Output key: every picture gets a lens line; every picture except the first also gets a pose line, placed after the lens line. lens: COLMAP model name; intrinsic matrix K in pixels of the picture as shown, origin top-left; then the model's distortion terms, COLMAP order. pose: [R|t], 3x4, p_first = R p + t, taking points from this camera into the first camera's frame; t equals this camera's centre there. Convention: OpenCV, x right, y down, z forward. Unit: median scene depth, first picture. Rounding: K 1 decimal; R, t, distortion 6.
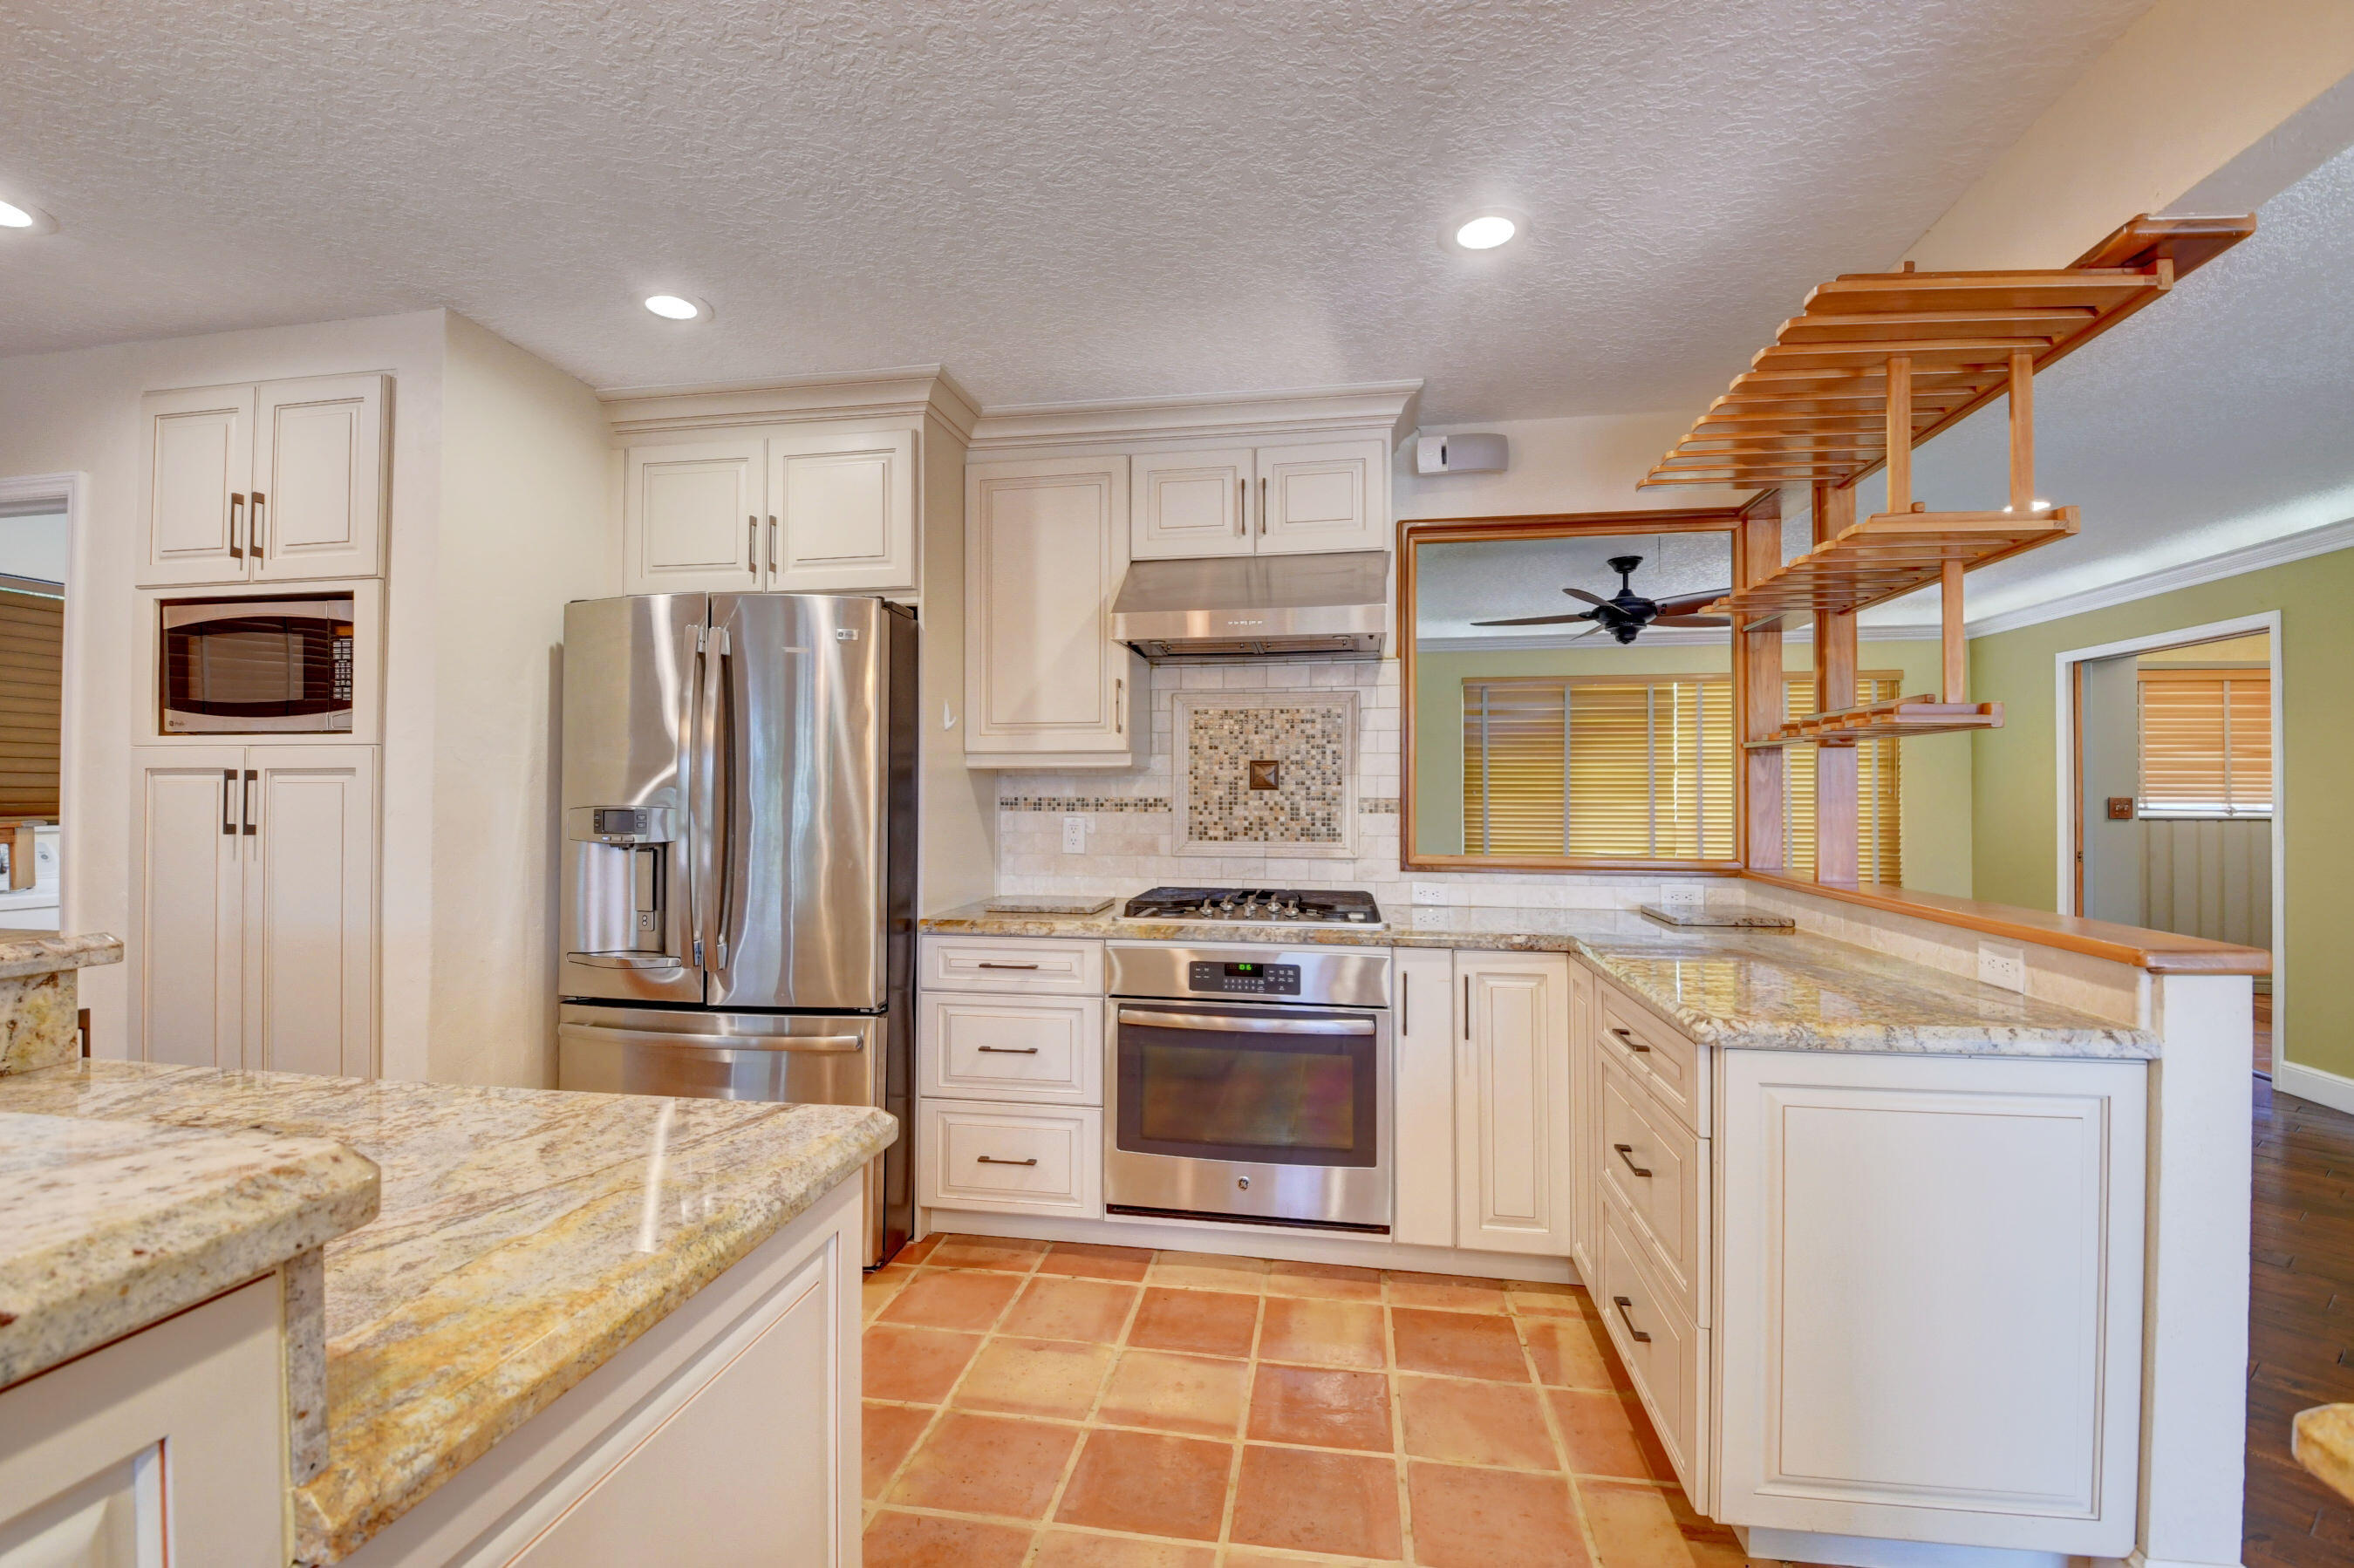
lens RADIAL K [[1030.1, 0, 1166.3], [0, 1030.1, 776.4], [0, 0, 1]] dist [0.006673, -0.020711]
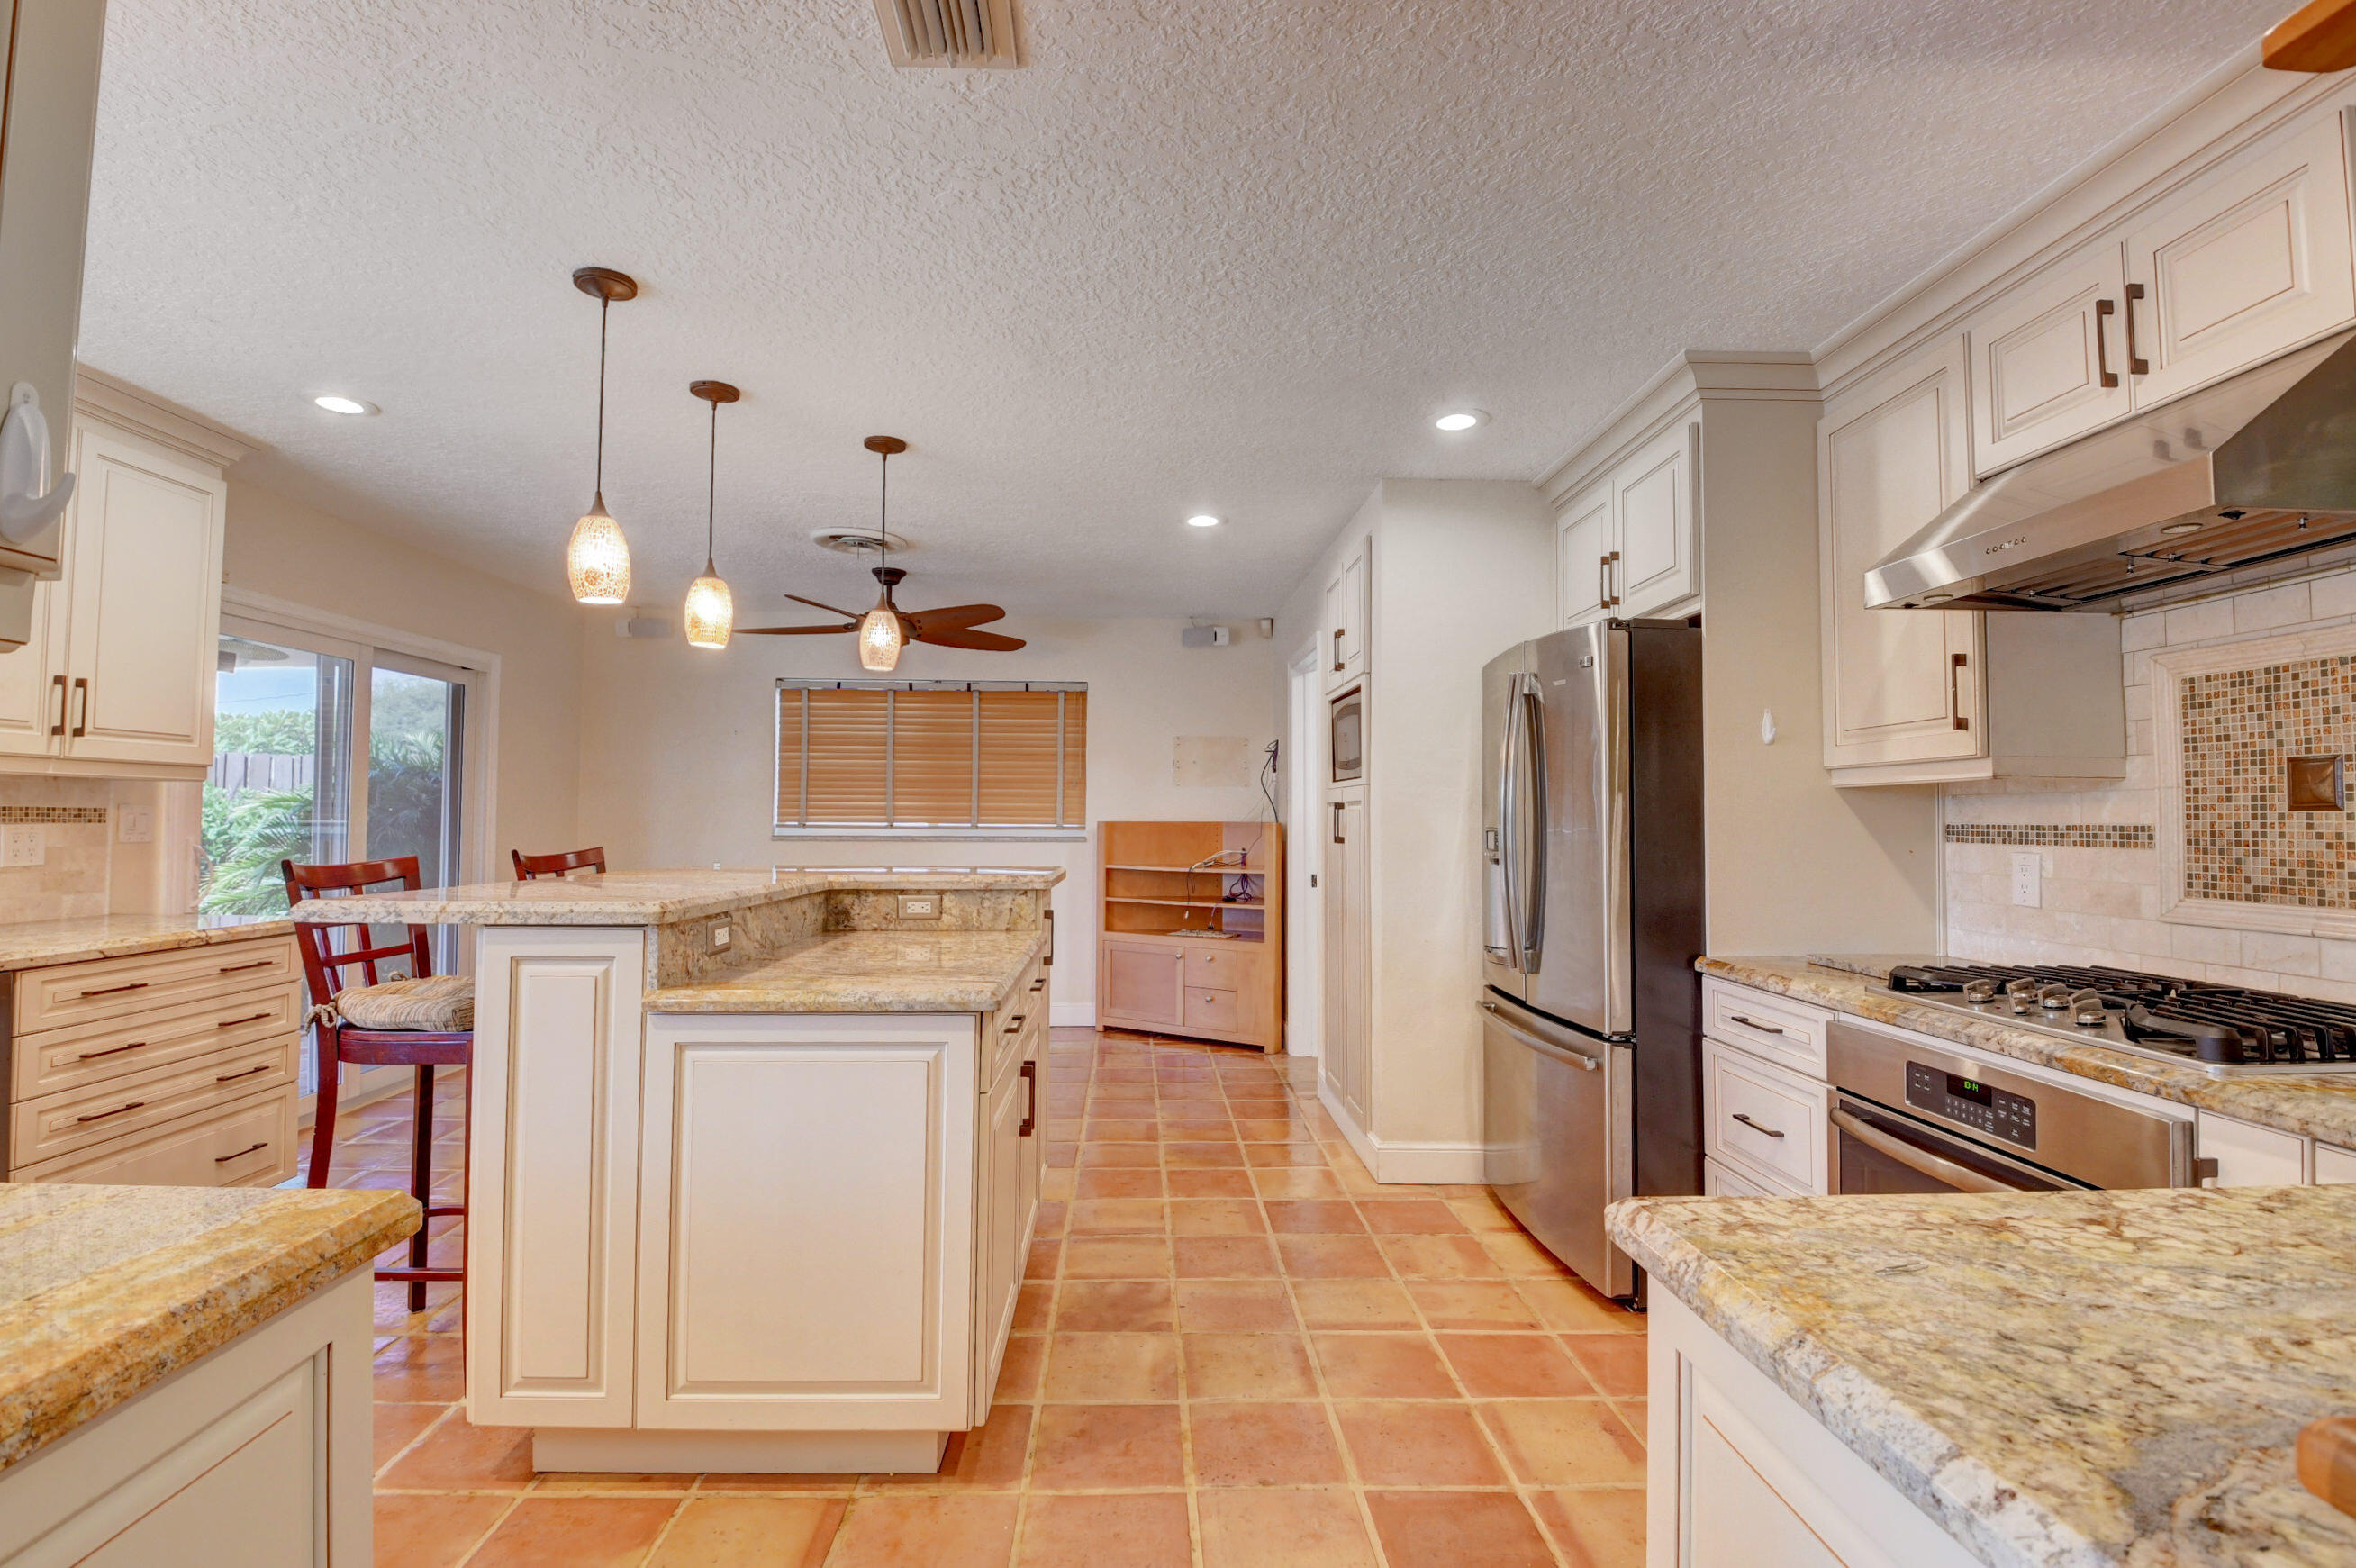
lens RADIAL K [[1066.7, 0, 1179.7], [0, 1066.7, 773.0], [0, 0, 1]] dist [0.003129, -0.017287]
pose [[0.210519, -0.042919, -0.976647, 0.544702], [0.008410, 0.999078, -0.042092, 0.012342], [0.977554, 0.000648, 0.210686, 0.329059]]
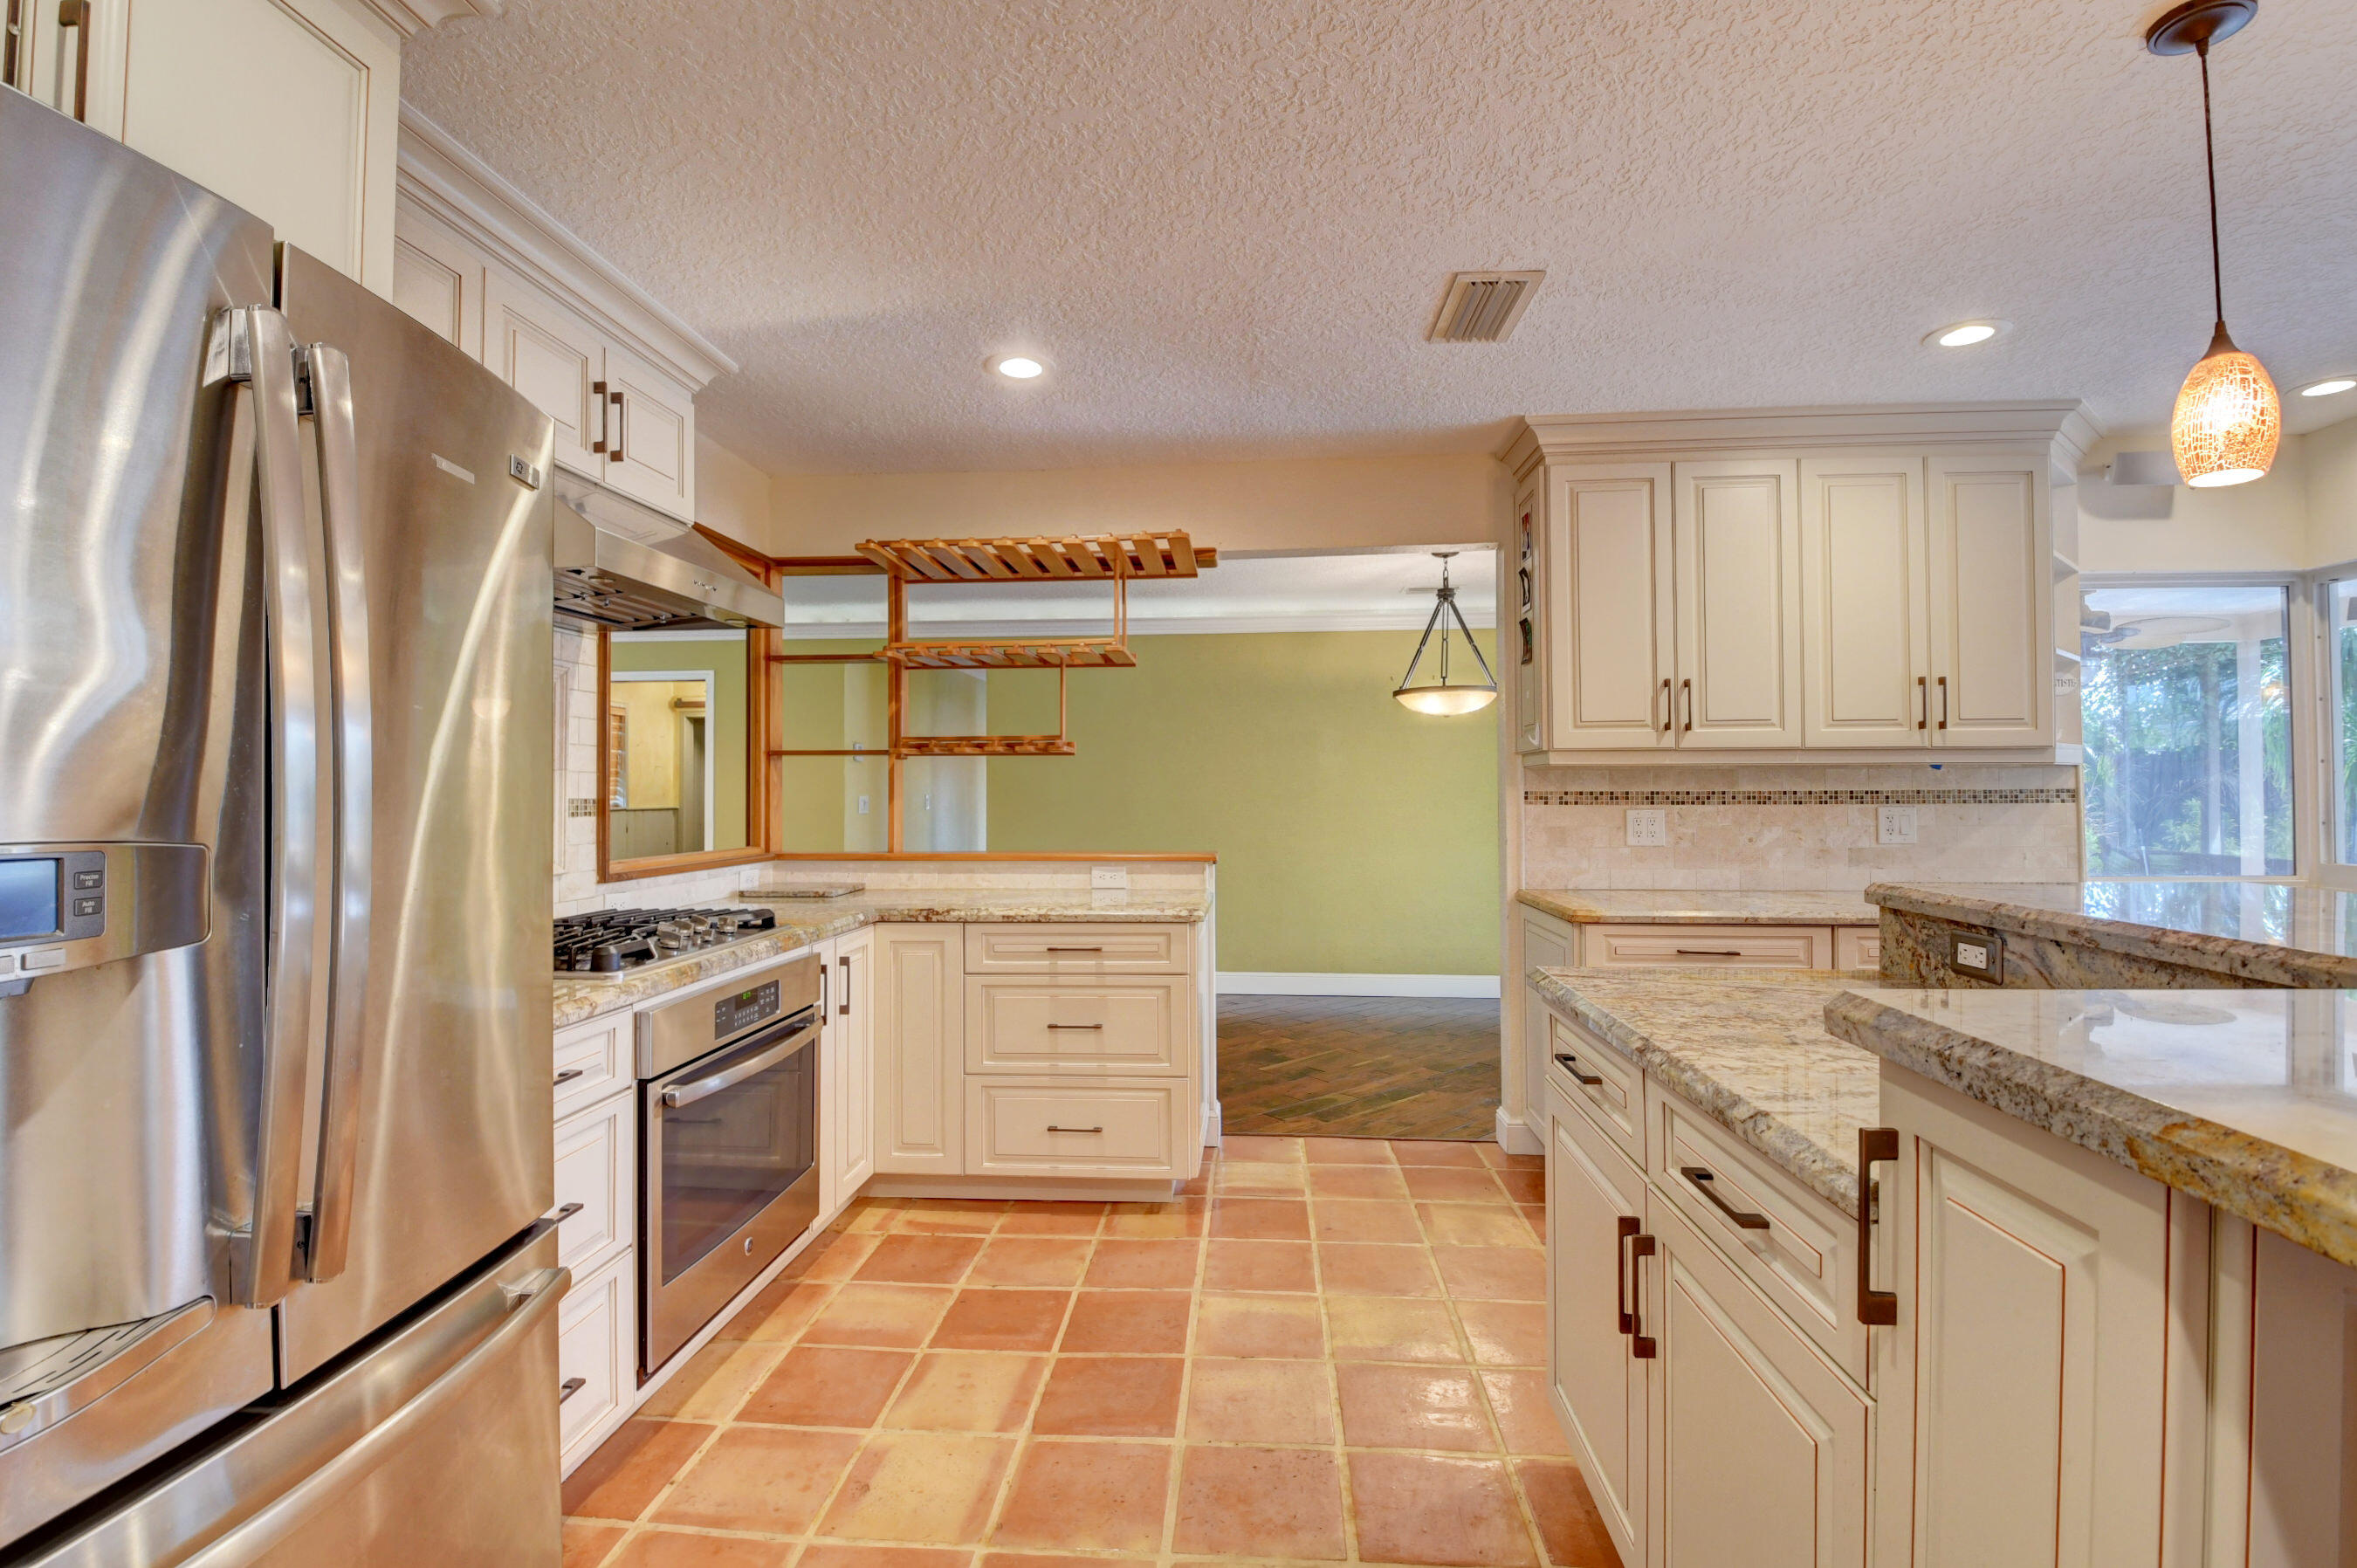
lens RADIAL K [[1038.5, 0, 1165.9], [0, 1038.5, 783.7], [0, 0, 1]] dist [-0.000442, -0.022893]
pose [[-0.077409, 0.004628, 0.996989, -0.705584], [-0.010850, 0.999926, -0.005484, 0.008918], [-0.996940, -0.011242, -0.077354, 0.626507]]
